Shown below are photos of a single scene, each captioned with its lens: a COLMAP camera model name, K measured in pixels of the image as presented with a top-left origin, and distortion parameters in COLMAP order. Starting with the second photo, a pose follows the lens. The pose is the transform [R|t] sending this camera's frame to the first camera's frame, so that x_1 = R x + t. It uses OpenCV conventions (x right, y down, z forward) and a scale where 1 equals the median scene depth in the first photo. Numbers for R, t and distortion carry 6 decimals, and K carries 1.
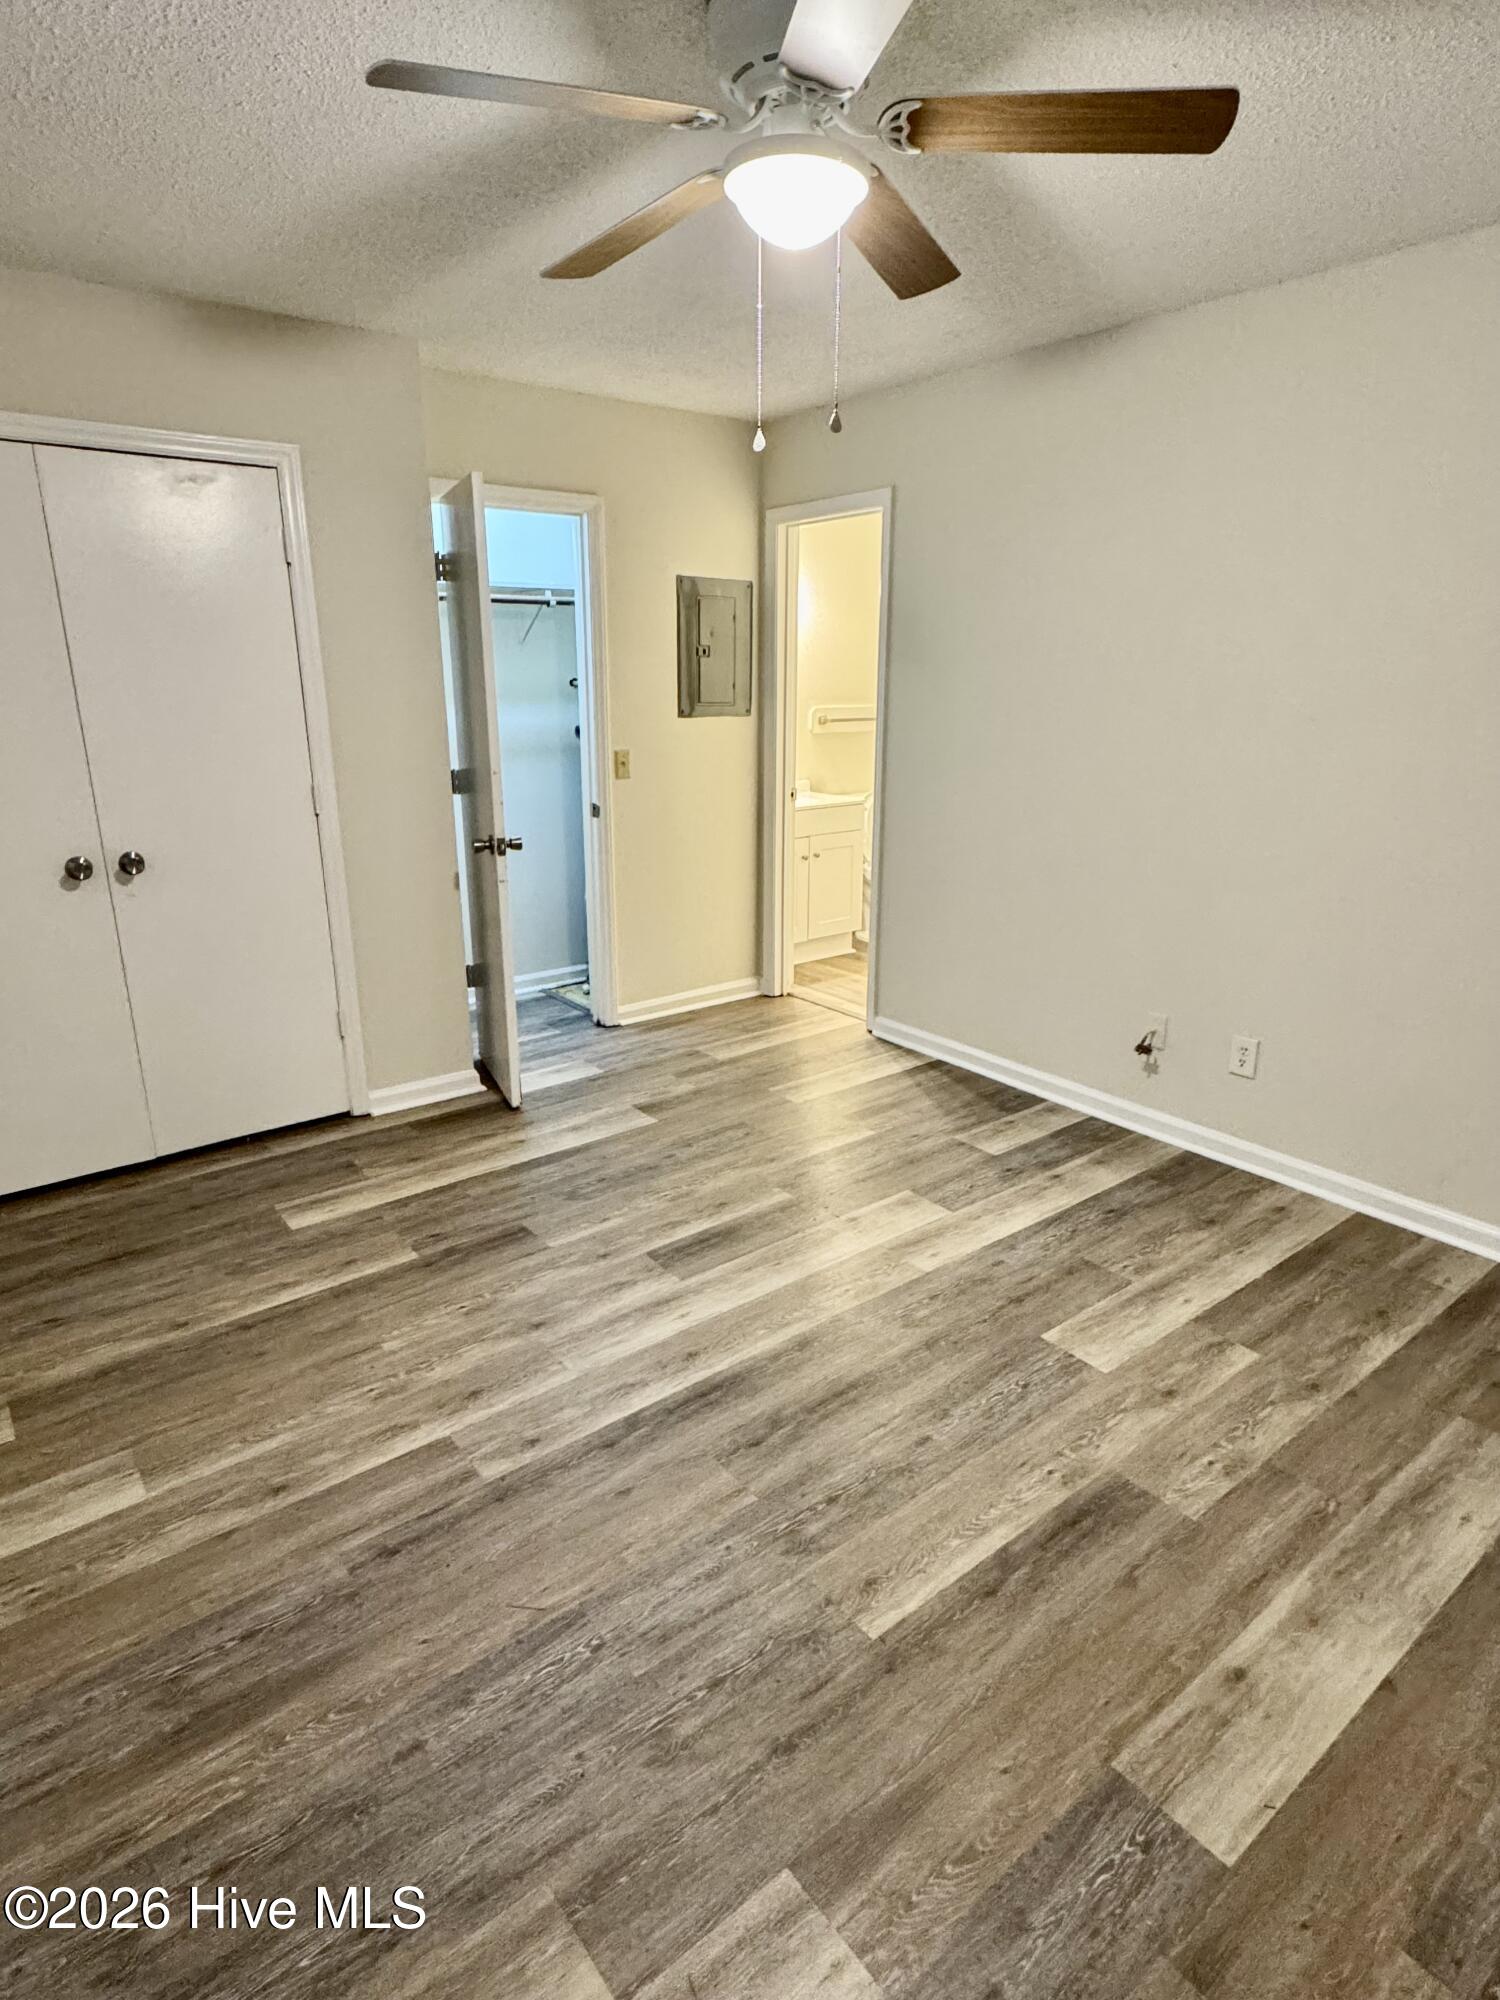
lens RADIAL K [[1087.5, 0, 746.1], [0, 1087.5, 1000.3], [0, 0, 1]] dist [-0.002035, 0.001681]
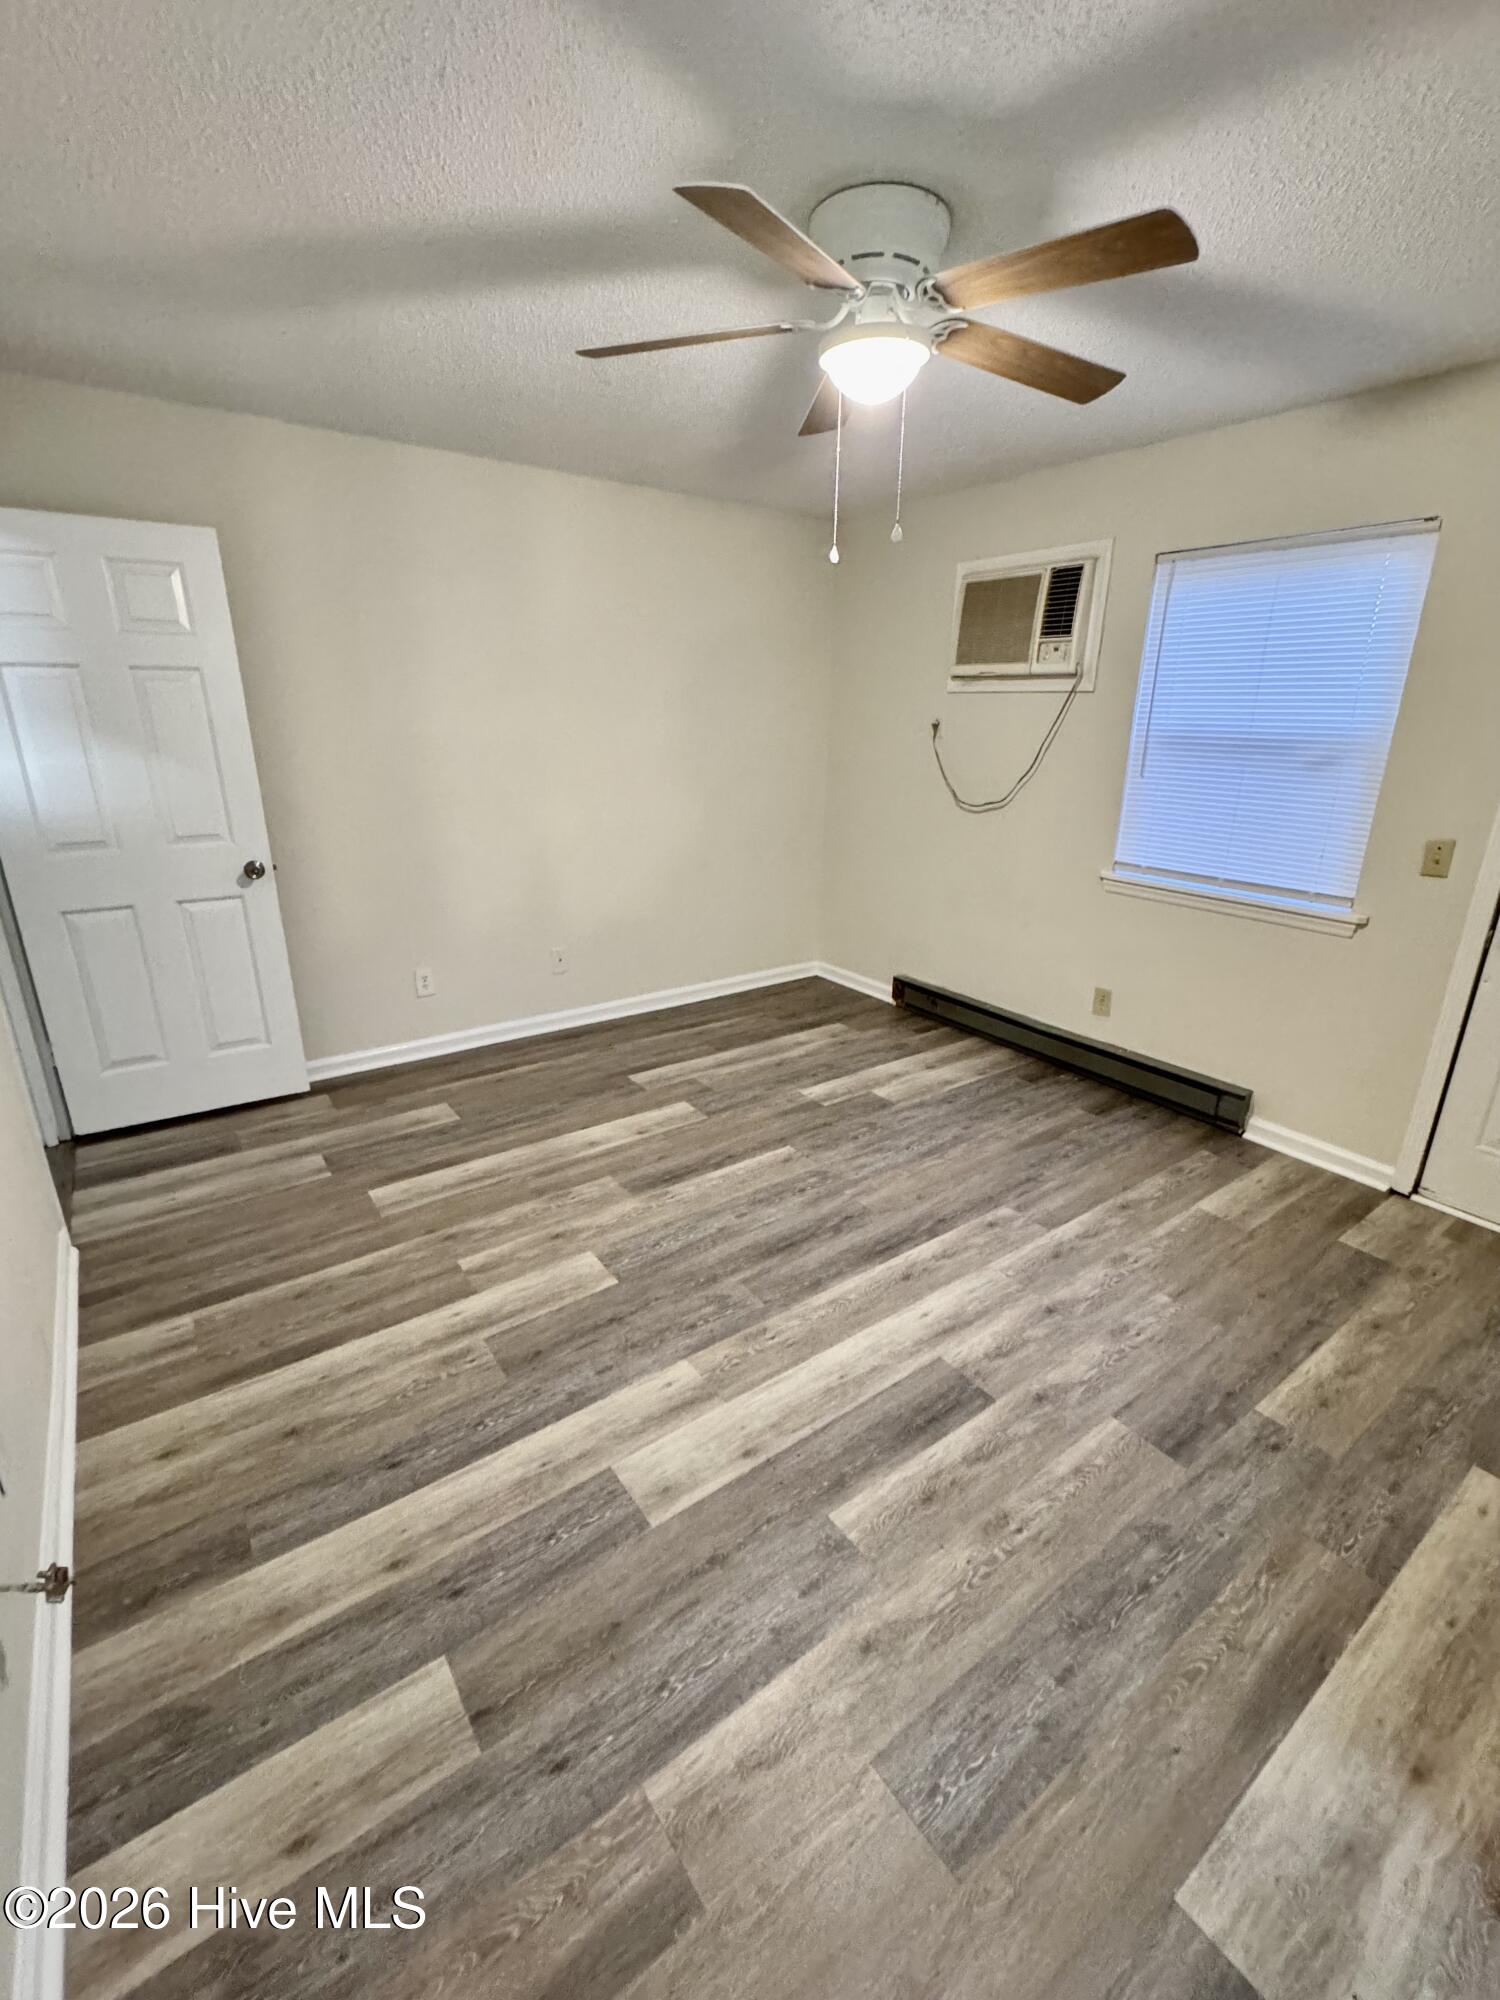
lens RADIAL K [[860.7, 0, 750.3], [0, 860.7, 1001.9], [0, 0, 1]] dist [-0.003885, 0.000515]
pose [[-0.999352, -0.022386, 0.028202, 0.099674], [-0.001687, 0.811494, 0.584358, -0.468466], [-0.035967, 0.583932, -0.811005, 1.495513]]
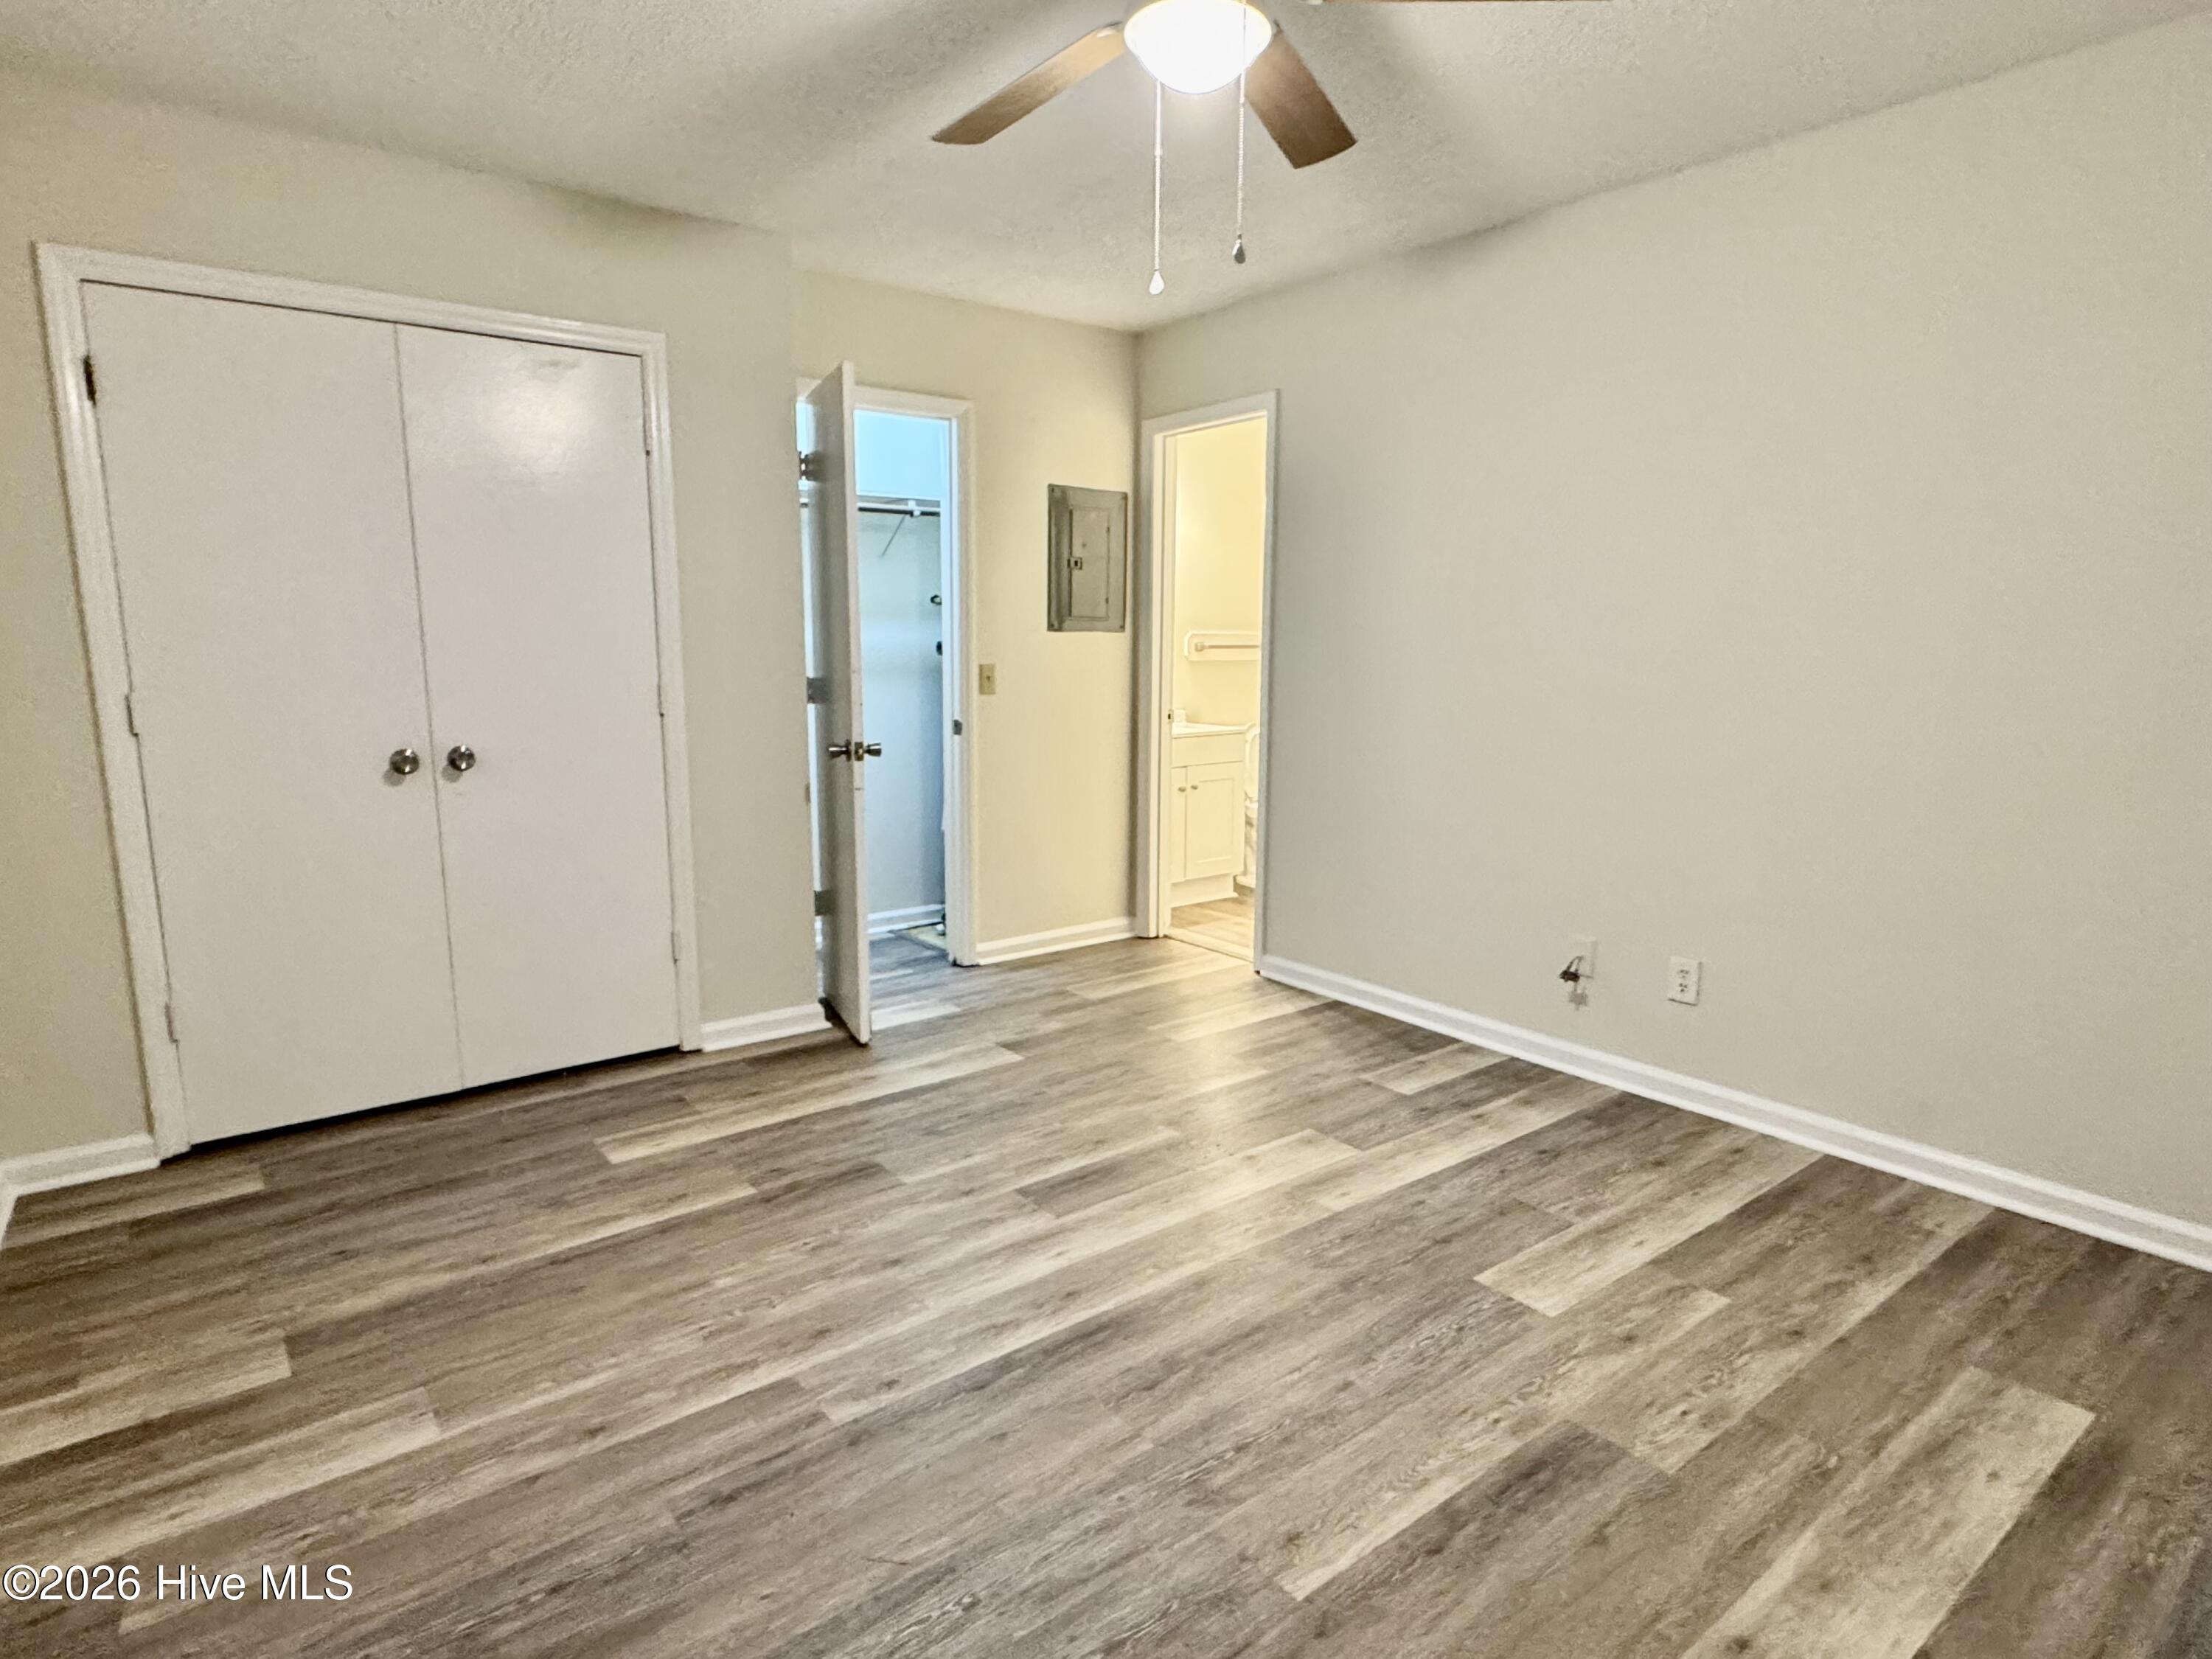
lens RADIAL K [[1202.8, 0, 1091.8], [0, 1202.8, 839.0], [0, 0, 1]] dist [-0.002035, 0.001681]
pose [[0.999934, 0.004857, -0.010459, -0.023487], [-0.006145, 0.991907, -0.126817, 0.080616], [0.009759, 0.126873, 0.991871, 0.002400]]
